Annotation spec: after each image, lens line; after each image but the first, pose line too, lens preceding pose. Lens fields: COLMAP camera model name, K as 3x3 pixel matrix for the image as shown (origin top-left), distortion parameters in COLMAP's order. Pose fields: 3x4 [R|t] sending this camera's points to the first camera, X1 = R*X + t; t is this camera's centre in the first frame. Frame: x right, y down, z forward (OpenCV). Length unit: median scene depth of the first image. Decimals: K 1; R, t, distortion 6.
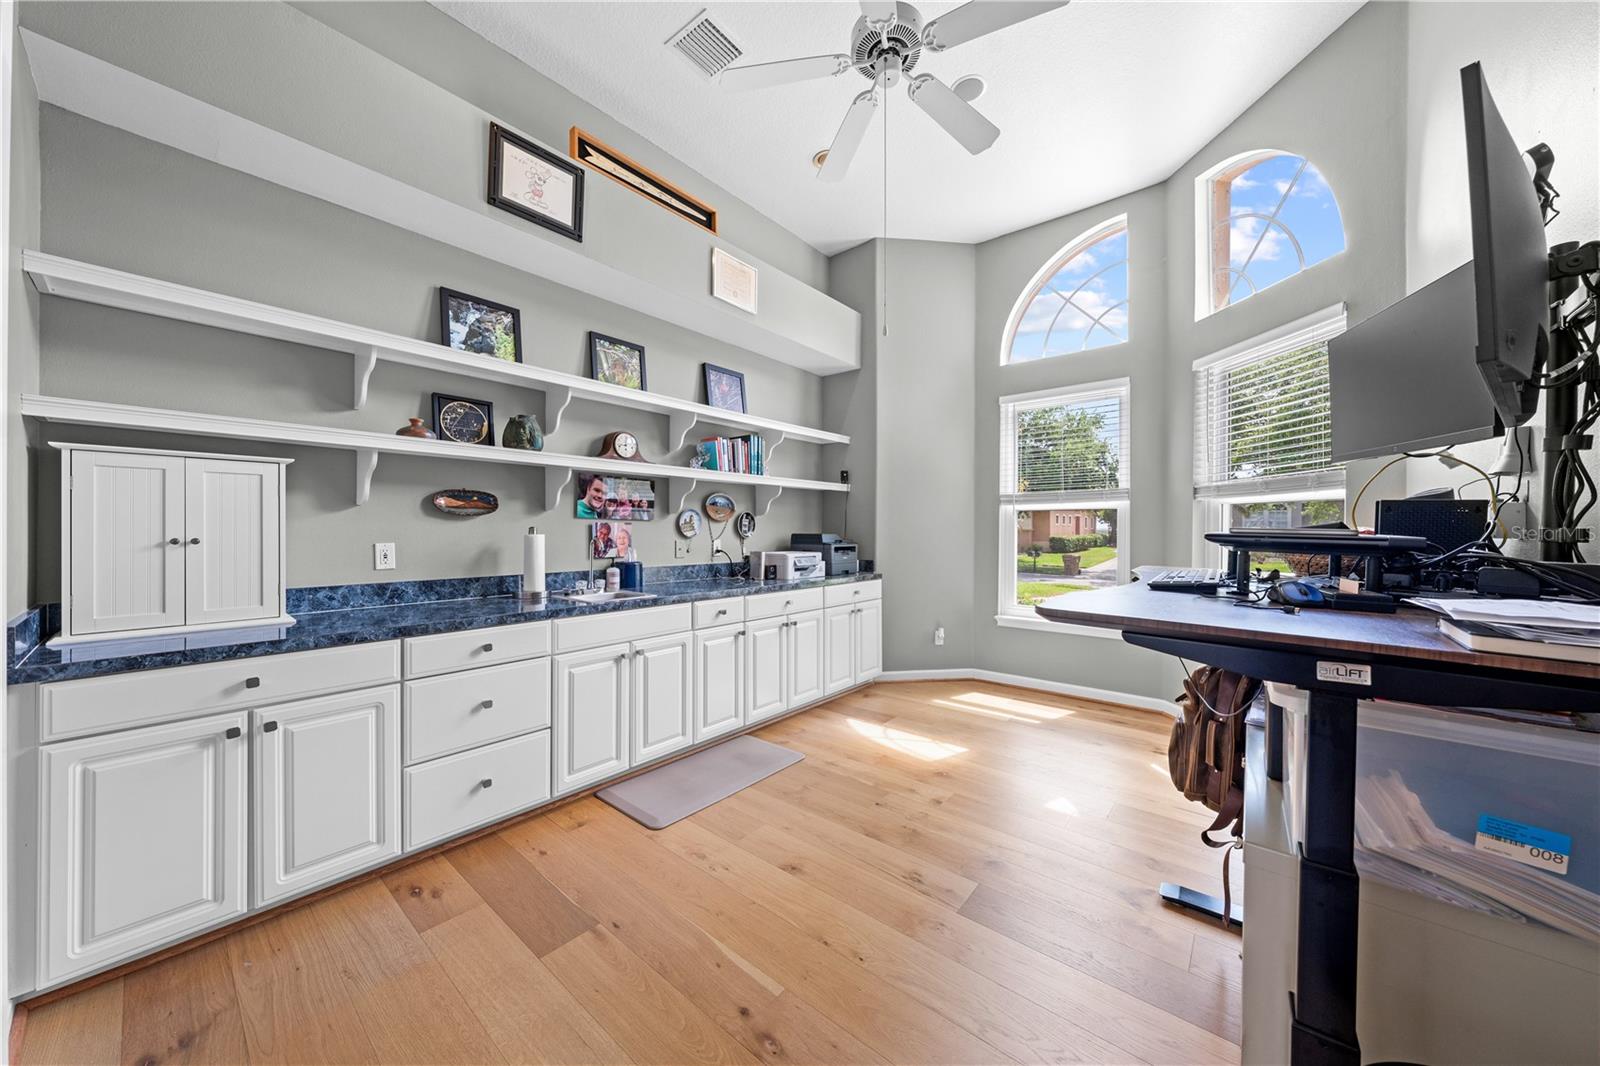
lens RADIAL K [[553.9, 0, 801.2], [0, 553.9, 530.1], [0, 0, 1]] dist [-0.001246, -0.000077]
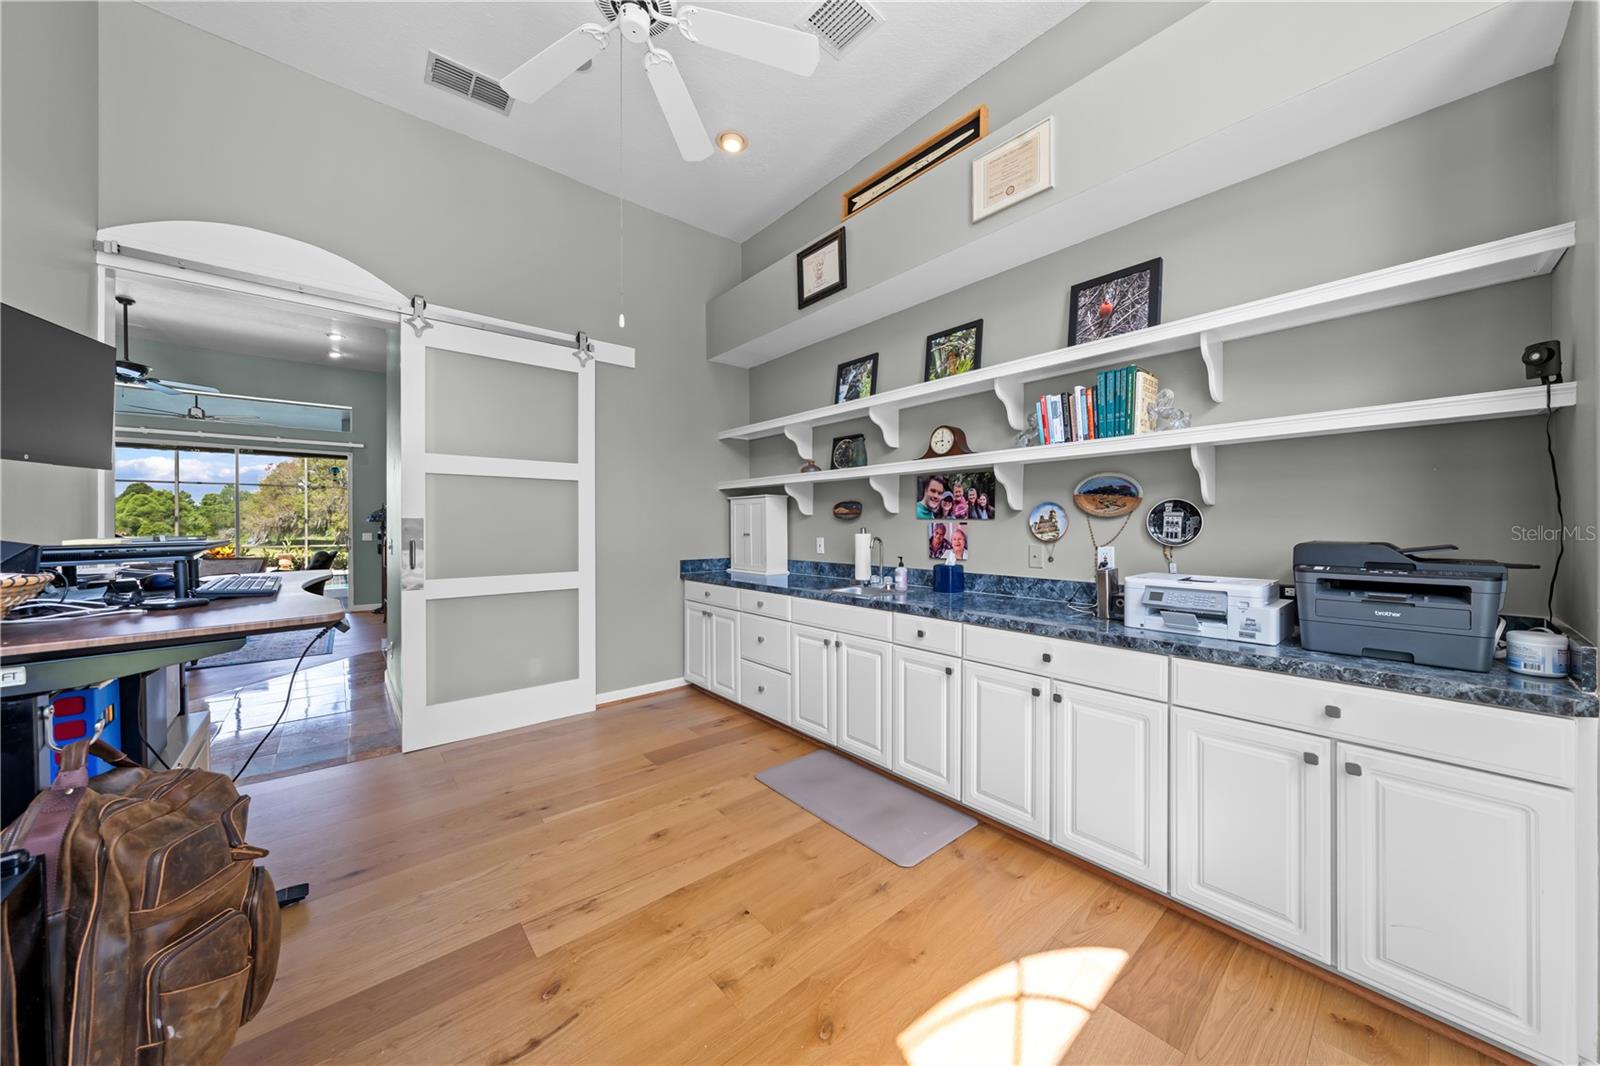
lens RADIAL K [[543.4, 0, 803.5], [0, 543.4, 526.8], [0, 0, 1]] dist [-0.003325, 0.000212]
pose [[-0.167160, -0.001461, -0.985929, 0.646853], [-0.001622, 0.999998, -0.001207, -0.004780], [0.985928, 0.001397, -0.167162, 0.937776]]
